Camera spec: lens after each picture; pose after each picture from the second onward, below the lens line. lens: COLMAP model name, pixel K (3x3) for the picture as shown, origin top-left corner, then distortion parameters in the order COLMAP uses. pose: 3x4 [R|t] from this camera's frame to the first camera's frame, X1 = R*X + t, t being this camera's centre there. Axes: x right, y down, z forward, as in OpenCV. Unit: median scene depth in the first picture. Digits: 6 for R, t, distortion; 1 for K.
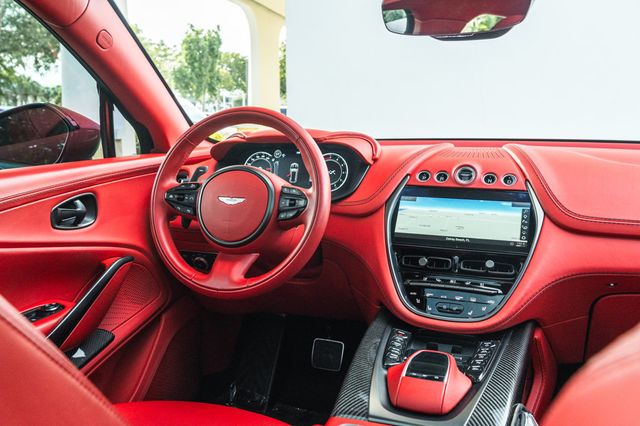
lens RADIAL K [[582.7, 0, 316.7], [0, 582.7, 215.0], [0, 0, 1]] dist [0.038021, 0.000000]
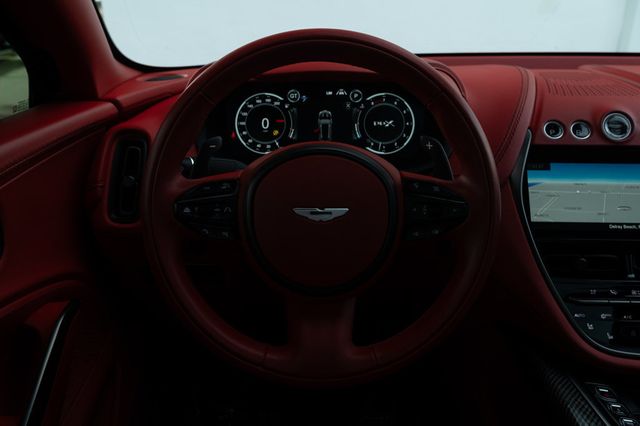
lens RADIAL K [[582.7, 0, 321.0], [0, 582.7, 210.2], [0, 0, 1]] dist [0.038021, 0.000000]
pose [[0.939047, -0.118275, 0.322802, -0.301663], [0.053409, 0.977747, 0.202877, -0.130267], [-0.339614, -0.173270, 0.924467, 0.465843]]
